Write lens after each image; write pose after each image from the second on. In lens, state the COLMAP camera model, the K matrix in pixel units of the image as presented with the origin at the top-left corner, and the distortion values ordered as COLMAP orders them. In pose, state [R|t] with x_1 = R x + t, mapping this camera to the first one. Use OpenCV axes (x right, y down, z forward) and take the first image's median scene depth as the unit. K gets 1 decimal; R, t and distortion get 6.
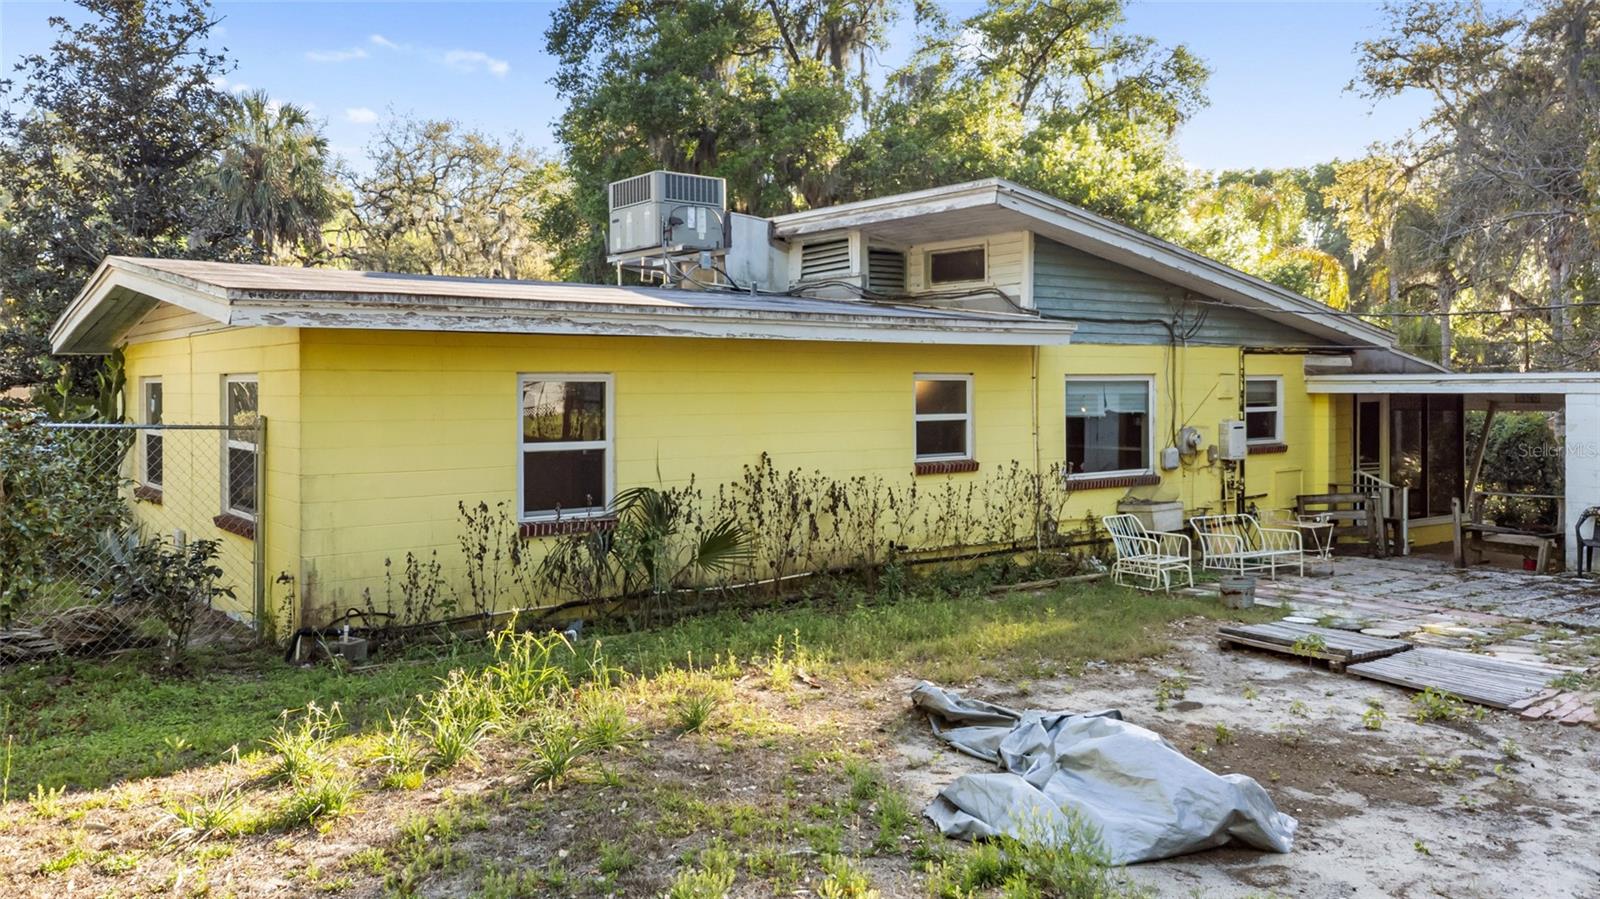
lens RADIAL K [[1180.0, 0, 768.7], [0, 1180.0, 403.3], [0, 0, 1]] dist [0.010861, 0.004613]
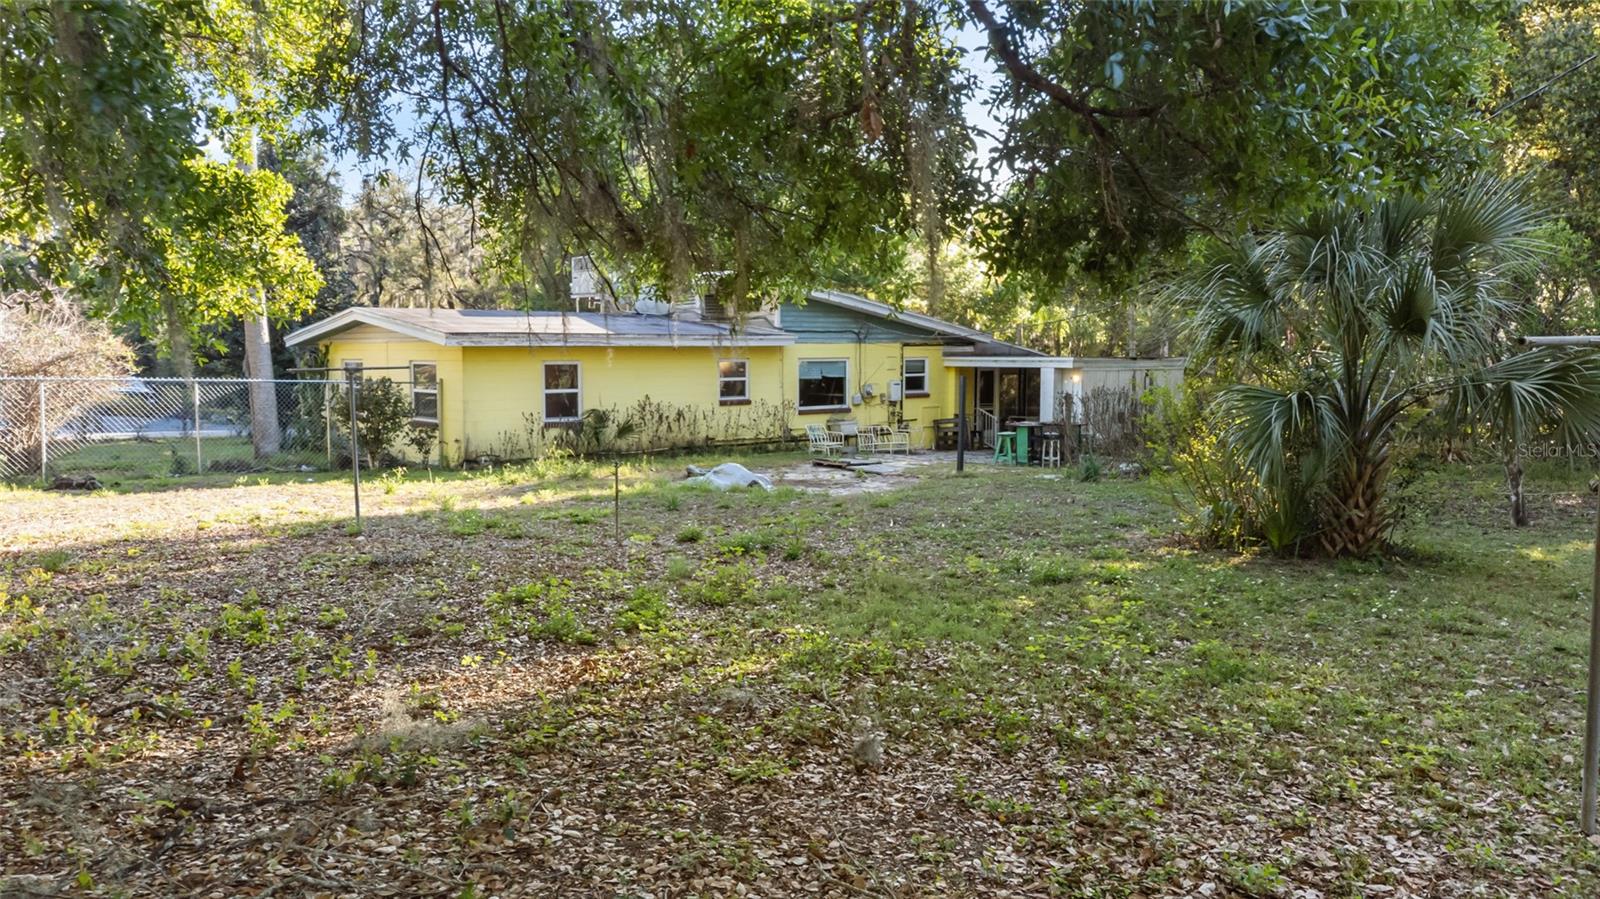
lens RADIAL K [[1161.4, 0, 772.7], [0, 1161.4, 448.7], [0, 0, 1]] dist [0.011762, 0.002566]
pose [[0.998155, -0.004389, 0.060564, 0.081738], [0.000102, 0.997505, 0.070602, -0.010022], [-0.060722, -0.070466, 0.995664, -1.006456]]
